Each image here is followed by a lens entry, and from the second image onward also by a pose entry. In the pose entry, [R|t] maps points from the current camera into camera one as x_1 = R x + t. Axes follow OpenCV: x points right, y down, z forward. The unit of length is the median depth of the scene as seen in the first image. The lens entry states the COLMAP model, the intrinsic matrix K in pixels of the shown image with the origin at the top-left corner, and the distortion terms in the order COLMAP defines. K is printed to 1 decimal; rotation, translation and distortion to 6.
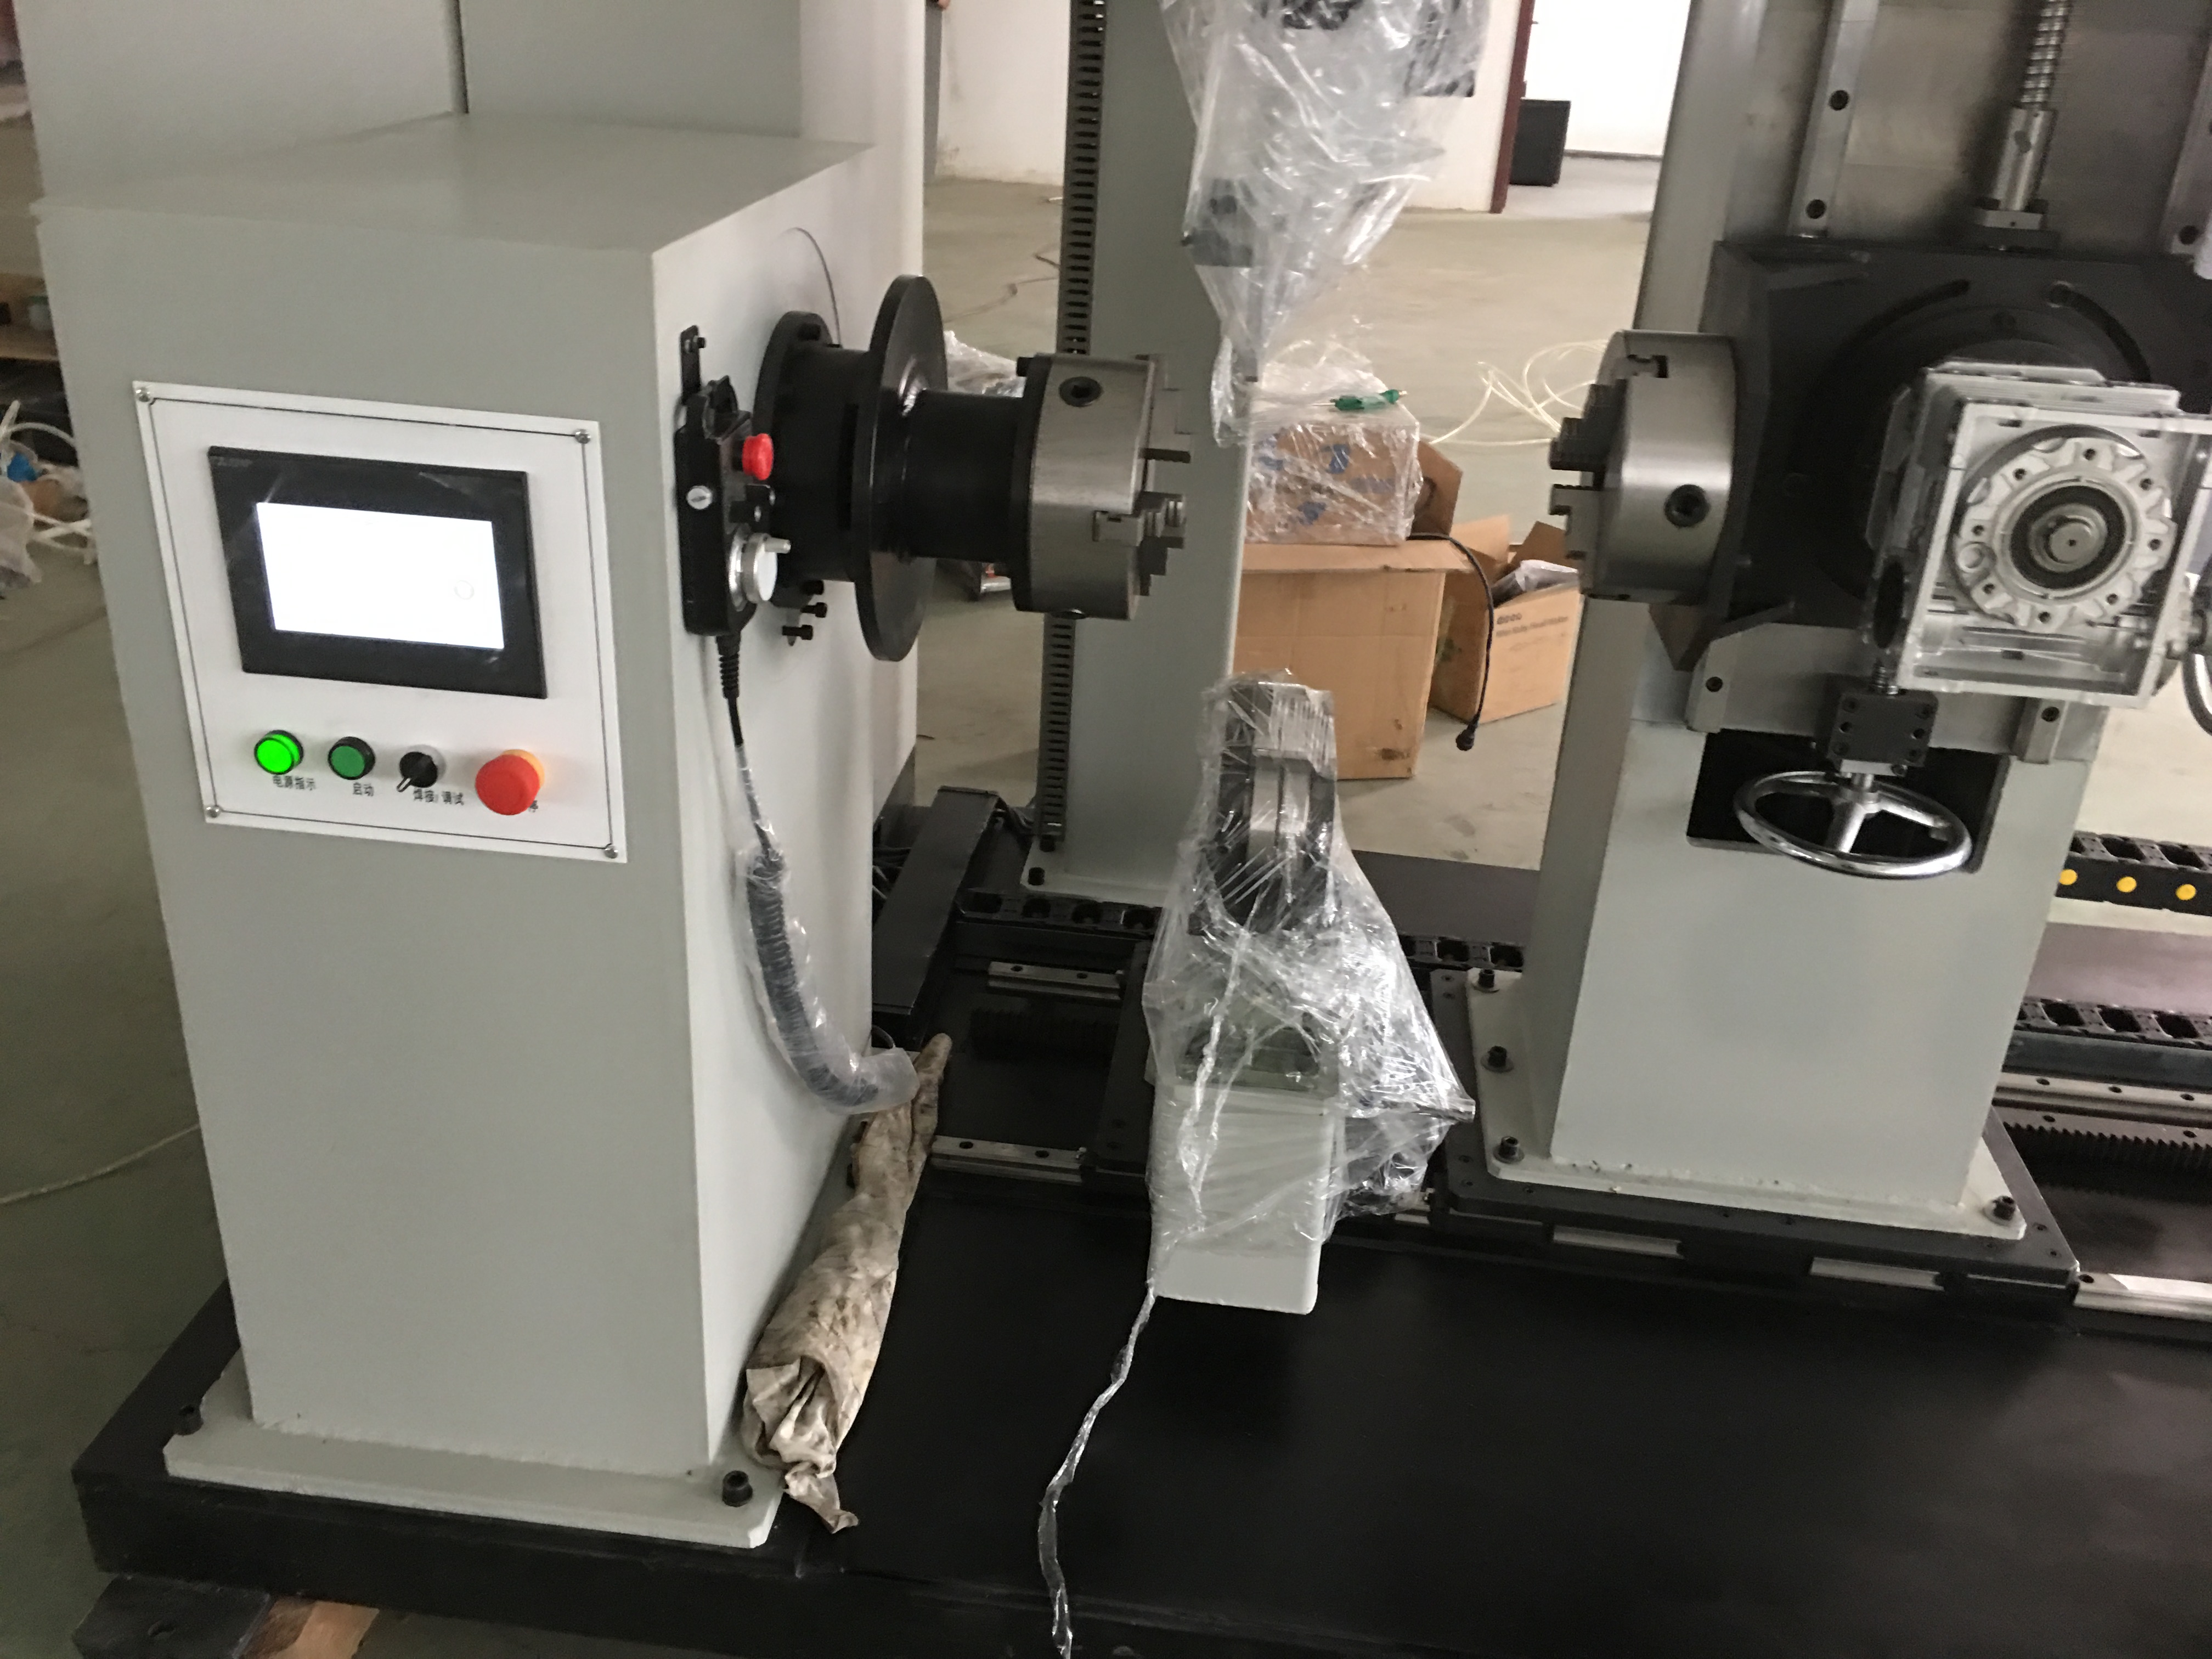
lens RADIAL K [[1904.0, 0, 1106.0], [0, 1904.0, 829.5], [0, 0, 1]] dist [0.002386, 0.000748]
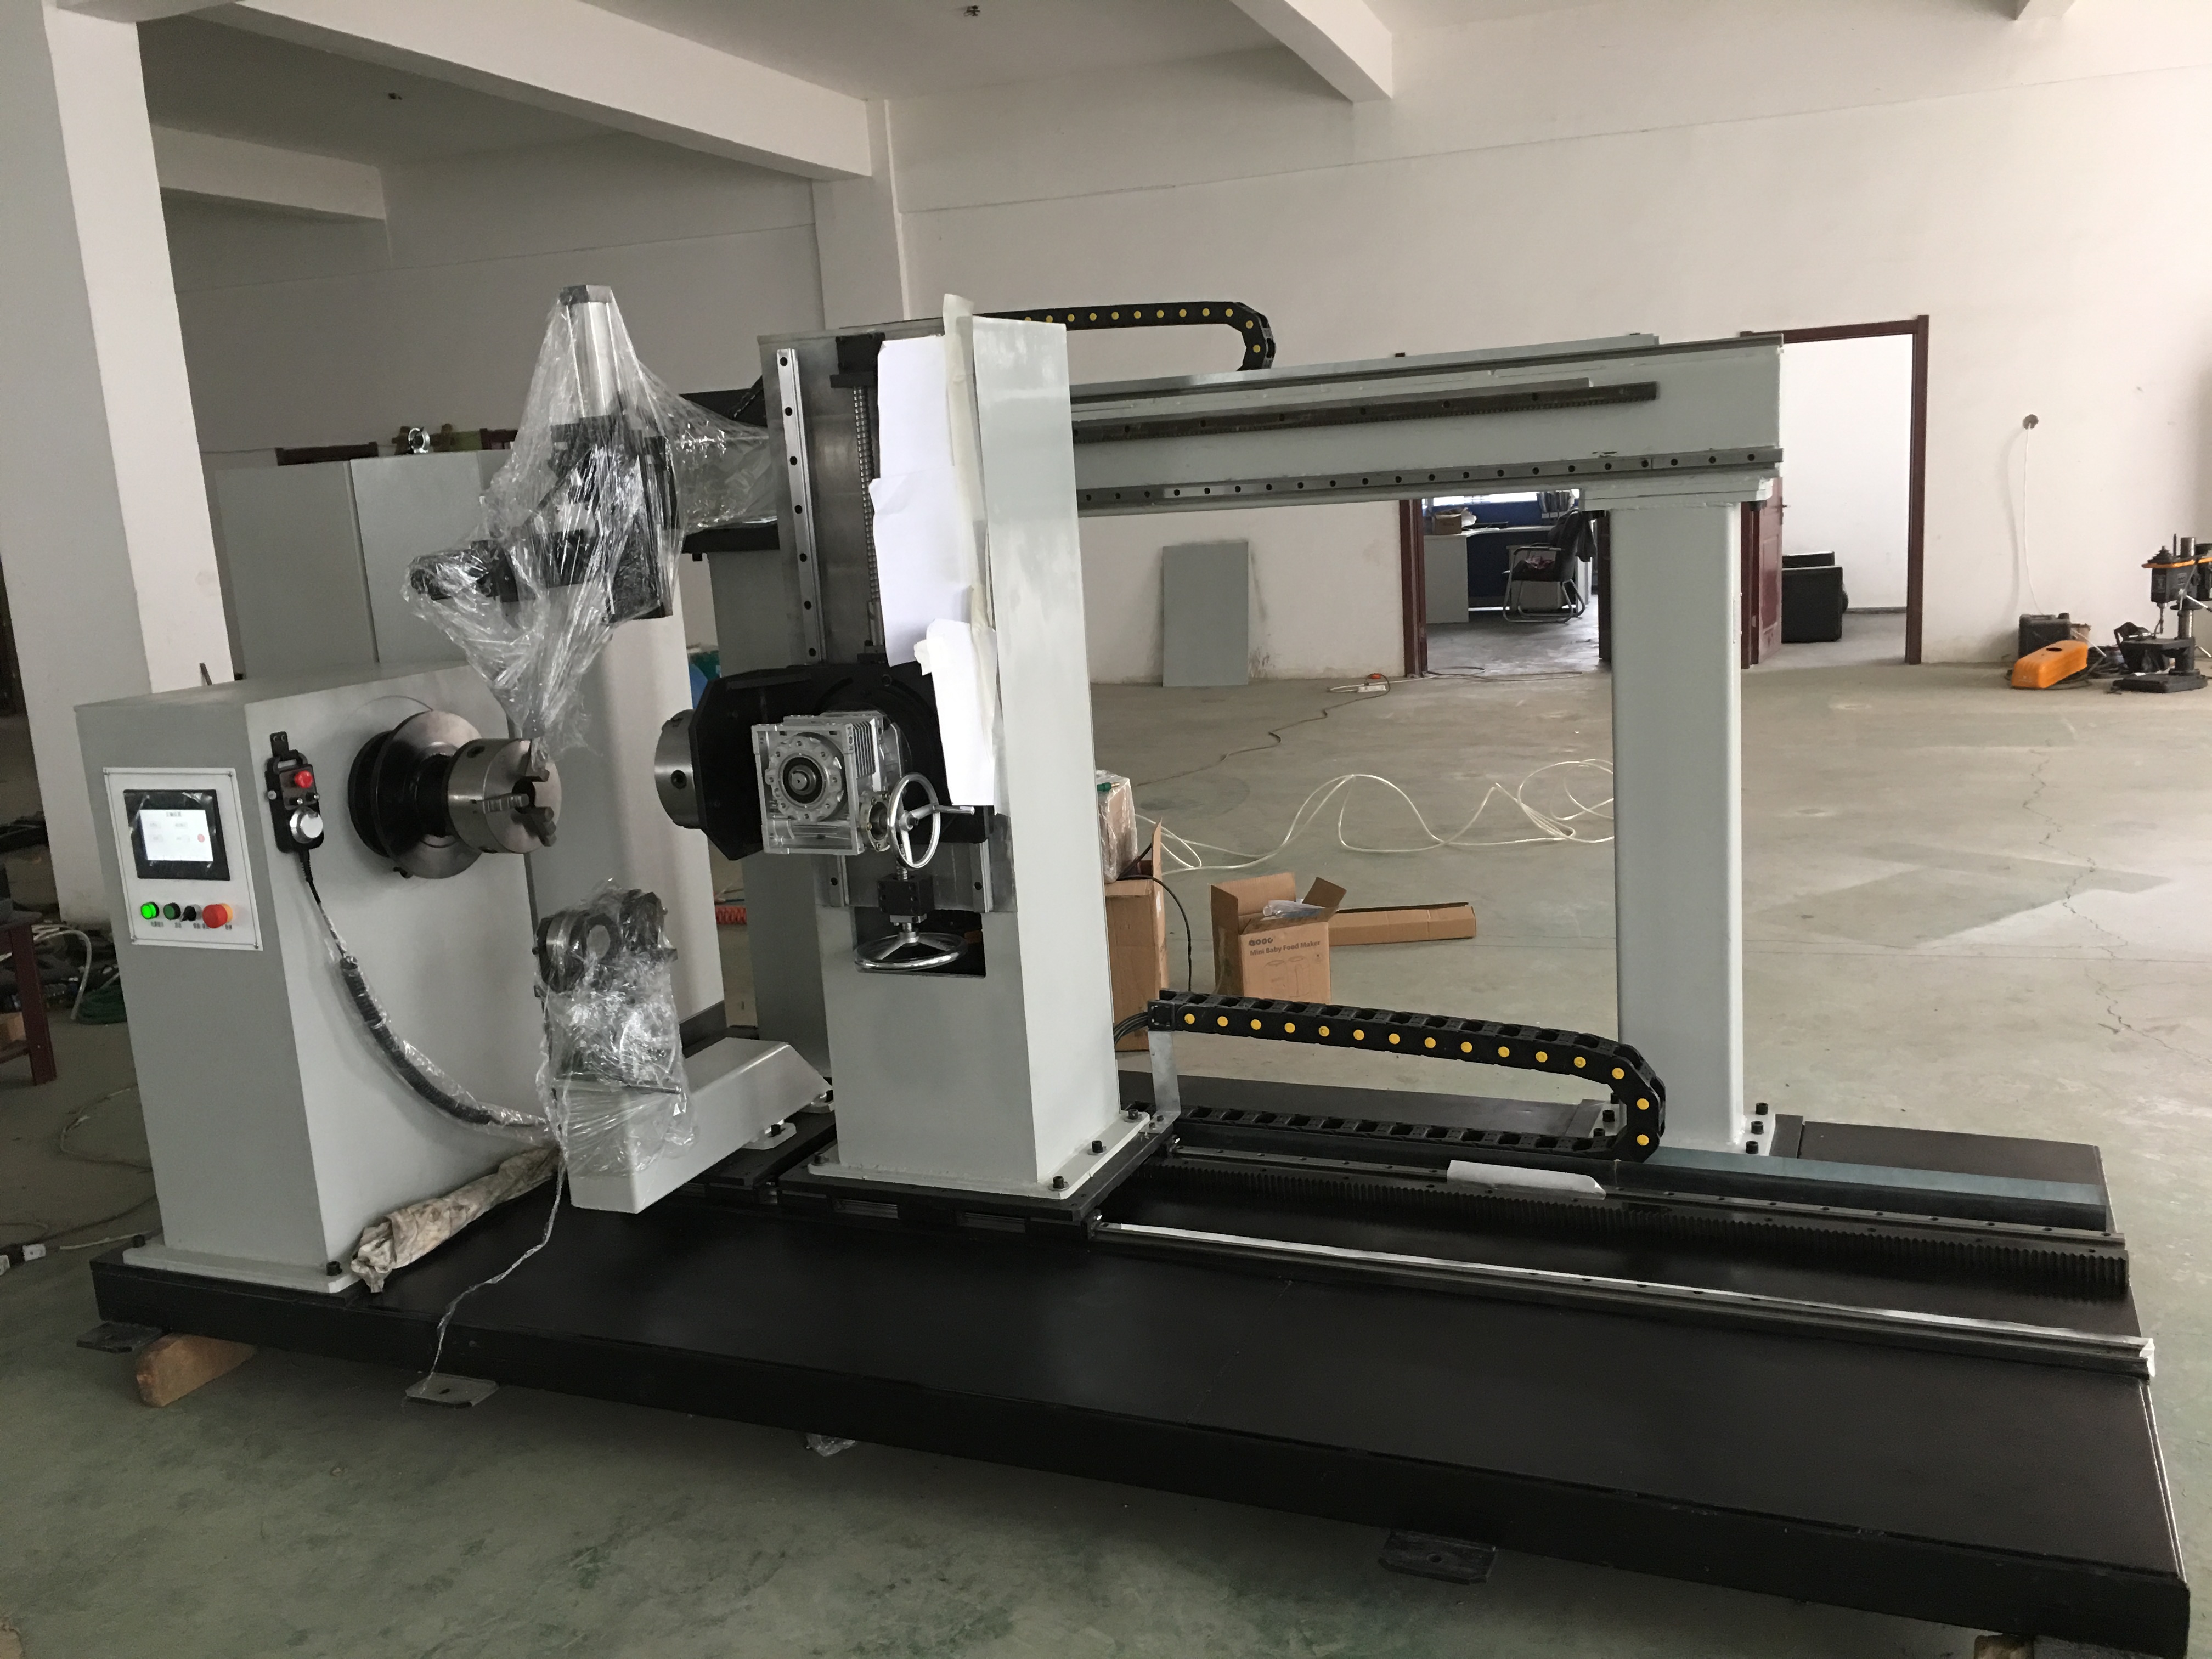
lens RADIAL K [[1856.5, 0, 1106.0], [0, 1856.5, 829.5], [0, 0, 1]] dist [0.059527, -0.159801]
pose [[0.954592, -0.059575, -0.291897, 1.485541], [-0.016406, 0.967802, -0.251177, 0.450818], [0.297463, 0.244561, 0.922879, -0.911510]]
